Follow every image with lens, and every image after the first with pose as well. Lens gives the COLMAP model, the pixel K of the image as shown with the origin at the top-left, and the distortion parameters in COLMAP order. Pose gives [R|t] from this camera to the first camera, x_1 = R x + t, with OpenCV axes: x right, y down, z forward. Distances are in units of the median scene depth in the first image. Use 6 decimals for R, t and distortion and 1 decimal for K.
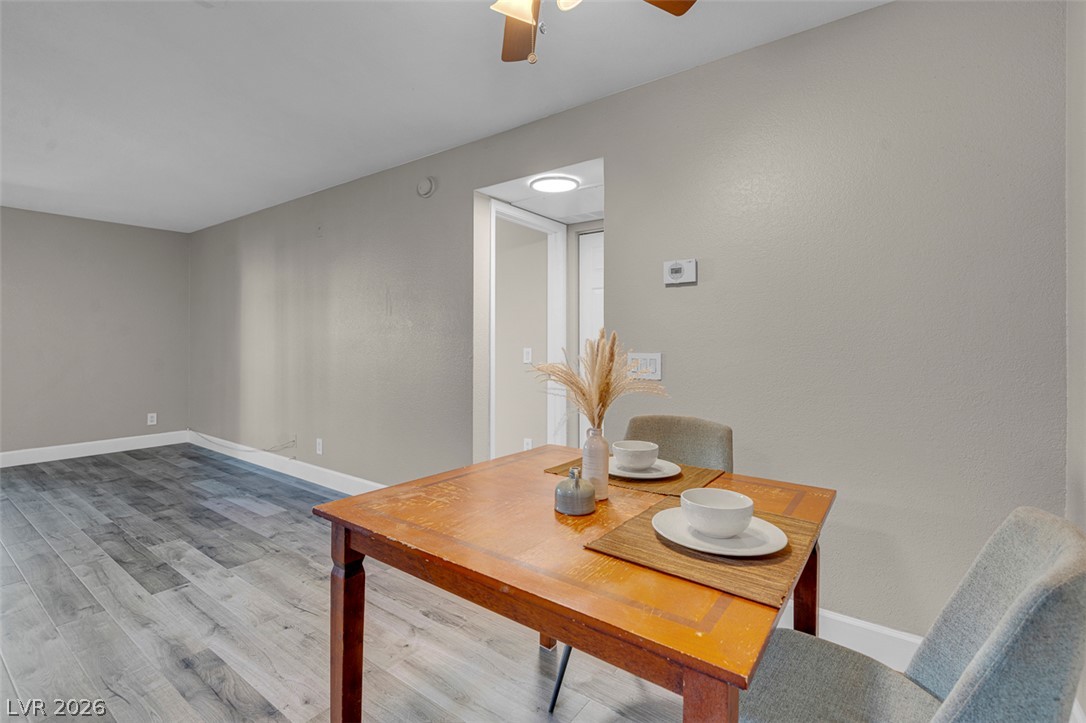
lens RADIAL K [[494.8, 0, 538.1], [0, 494.8, 344.6], [0, 0, 1]] dist [-0.001258, 0.000155]
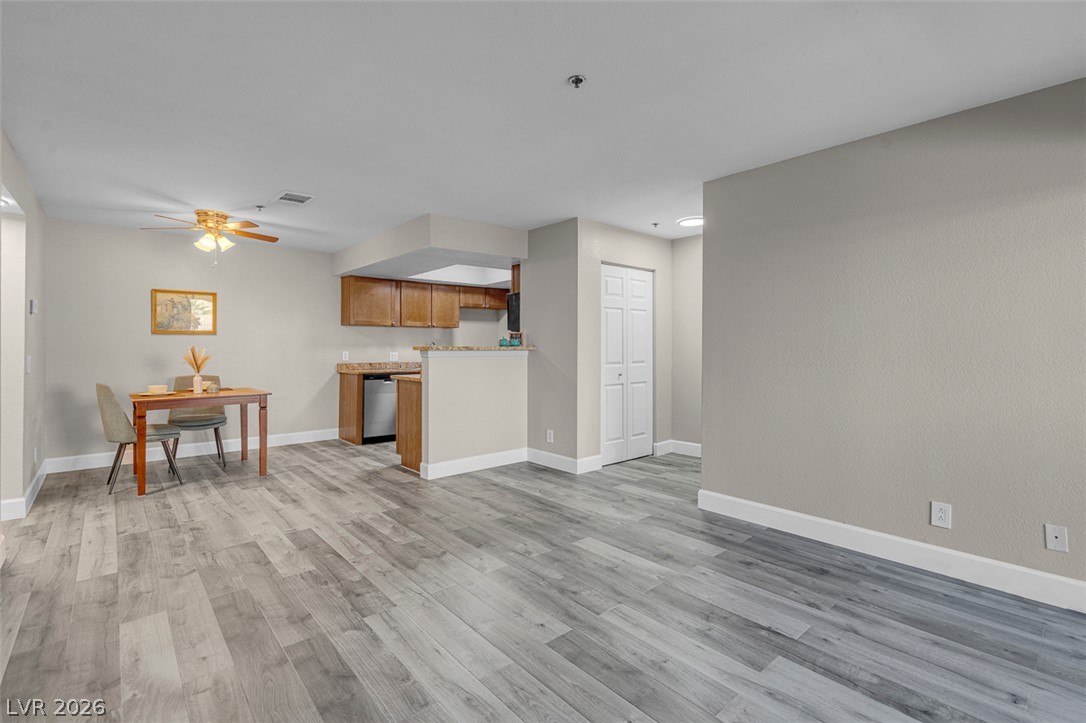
lens RADIAL K [[494.8, 0, 538.1], [0, 494.8, 344.6], [0, 0, 1]] dist [-0.001258, 0.000155]
pose [[-0.975793, -0.004451, 0.218649, -1.396636], [-0.005486, 0.999976, -0.004128, -0.015119], [-0.218626, -0.005228, -0.975795, 1.814072]]
